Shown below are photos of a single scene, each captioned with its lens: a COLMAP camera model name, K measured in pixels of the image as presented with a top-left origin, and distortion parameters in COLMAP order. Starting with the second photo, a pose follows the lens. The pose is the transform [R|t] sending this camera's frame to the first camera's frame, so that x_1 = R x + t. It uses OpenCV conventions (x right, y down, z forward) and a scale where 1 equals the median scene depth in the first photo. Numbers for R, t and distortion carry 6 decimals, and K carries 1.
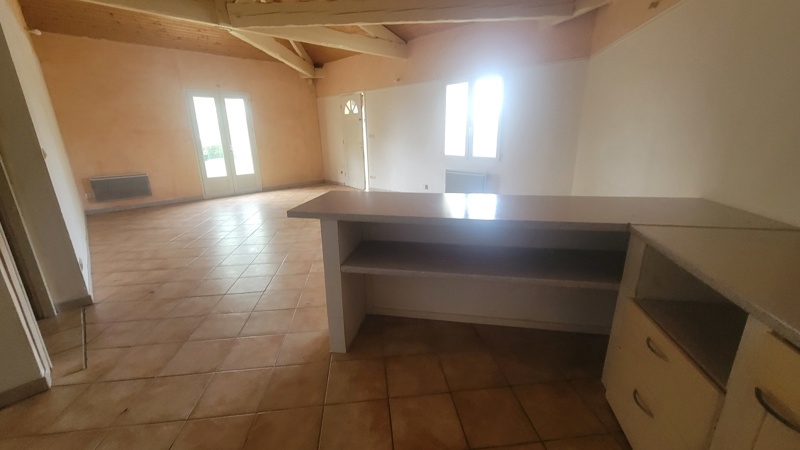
lens RADIAL K [[327.0, 0, 400.0], [0, 327.0, 225.0], [0, 0, 1]] dist [0.000006, 0.000078]
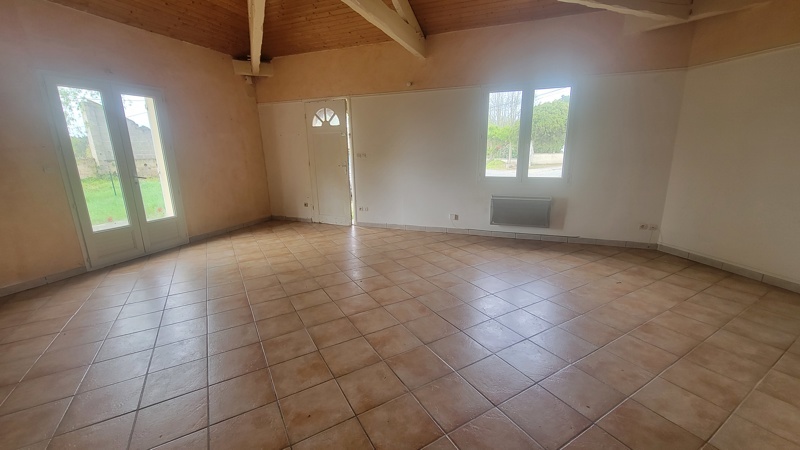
lens RADIAL K [[327.0, 0, 400.0], [0, 327.0, 225.0], [0, 0, 1]] dist [0.000006, 0.000078]
pose [[0.915169, -0.092032, 0.392424, -0.326649], [0.114256, 0.992883, -0.033603, -0.078484], [-0.386538, 0.075589, 0.919171, 0.288116]]
